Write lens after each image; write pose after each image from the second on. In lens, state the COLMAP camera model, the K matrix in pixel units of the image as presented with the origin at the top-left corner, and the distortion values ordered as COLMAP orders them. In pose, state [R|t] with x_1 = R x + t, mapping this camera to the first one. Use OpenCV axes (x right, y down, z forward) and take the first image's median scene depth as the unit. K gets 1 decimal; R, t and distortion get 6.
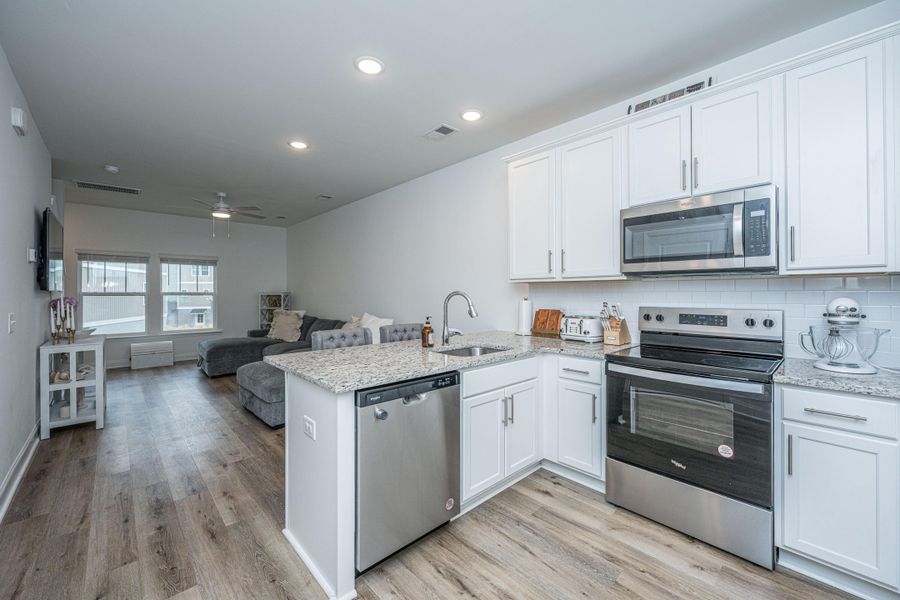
lens RADIAL K [[360.4, 0, 451.4], [0, 360.4, 291.2], [0, 0, 1]] dist [-0.001383, 0.000214]
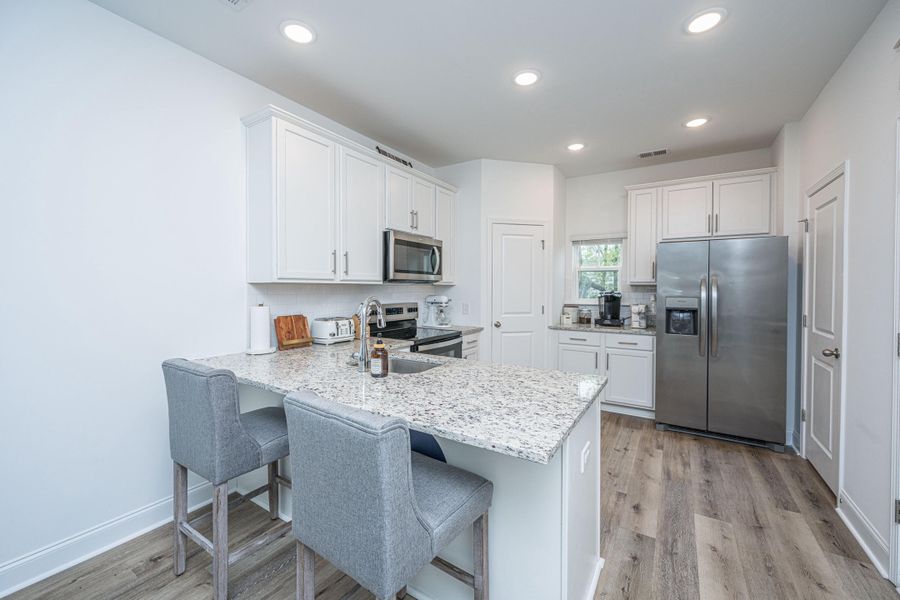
lens RADIAL K [[360.4, 0, 451.4], [0, 360.4, 291.2], [0, 0, 1]] dist [-0.001383, 0.000214]
pose [[-0.254293, -0.009796, 0.967078, -0.782815], [-0.007014, 0.999941, 0.008285, -0.018699], [-0.967102, -0.004677, -0.254347, 1.047312]]
